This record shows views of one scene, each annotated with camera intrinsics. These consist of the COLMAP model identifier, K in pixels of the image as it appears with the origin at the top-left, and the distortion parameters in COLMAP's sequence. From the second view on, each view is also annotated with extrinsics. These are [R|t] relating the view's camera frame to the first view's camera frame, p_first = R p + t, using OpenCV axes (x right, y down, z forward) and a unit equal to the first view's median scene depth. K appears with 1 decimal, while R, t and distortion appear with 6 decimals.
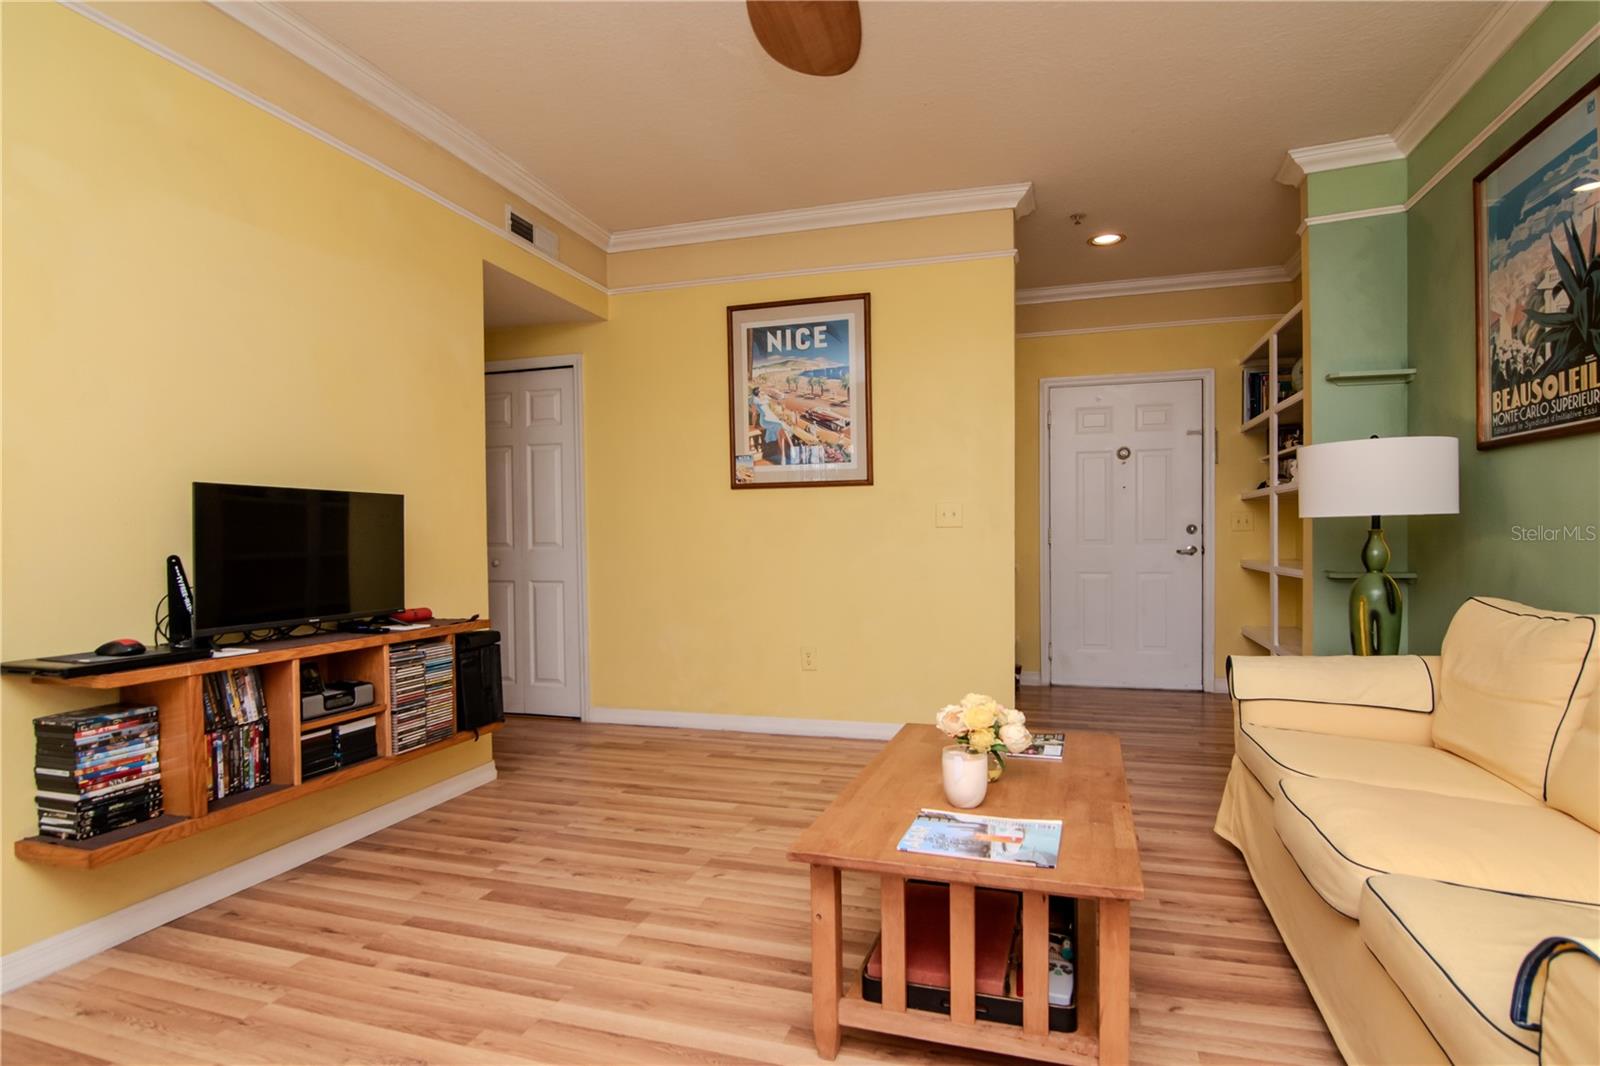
lens RADIAL K [[793.1, 0, 783.2], [0, 793.1, 545.7], [0, 0, 1]] dist [0.005259, -0.010924]
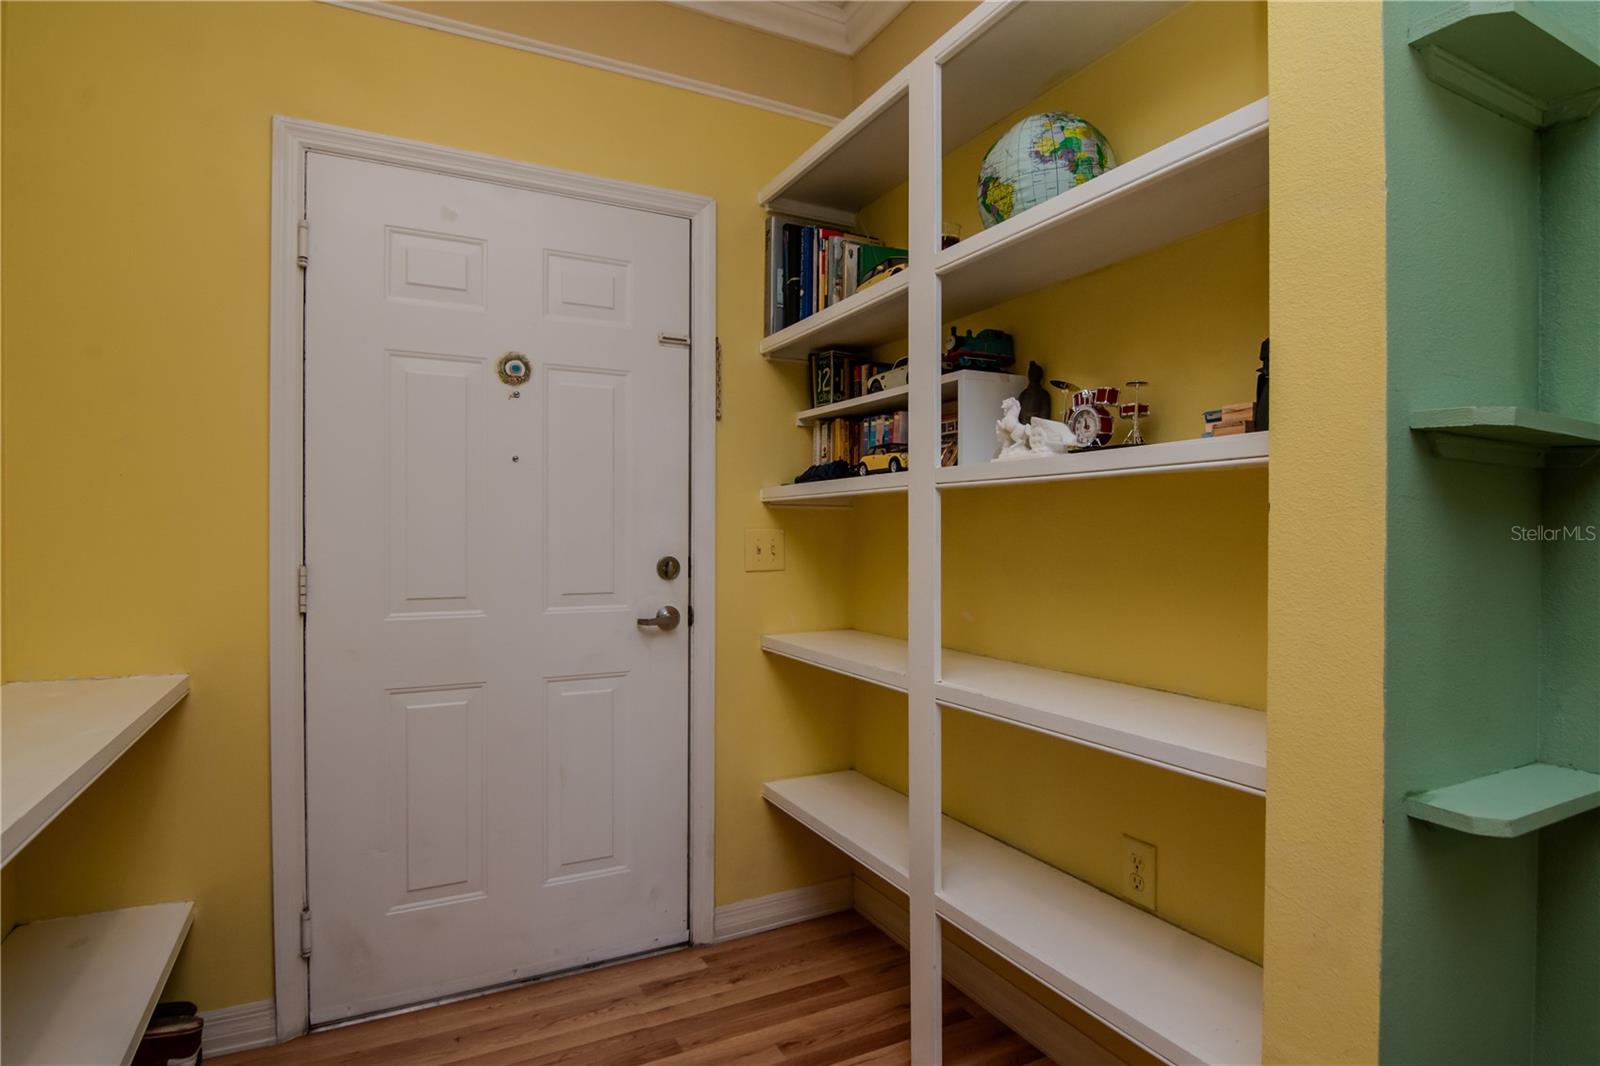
lens RADIAL K [[847.2, 0, 789.7], [0, 847.2, 537.9], [0, 0, 1]] dist [-0.014648, -0.000169]
pose [[0.693874, 0.005702, 0.720074, 0.235781], [0.004301, 0.999918, -0.012063, -0.031490], [-0.720084, 0.011467, 0.693792, 0.642571]]
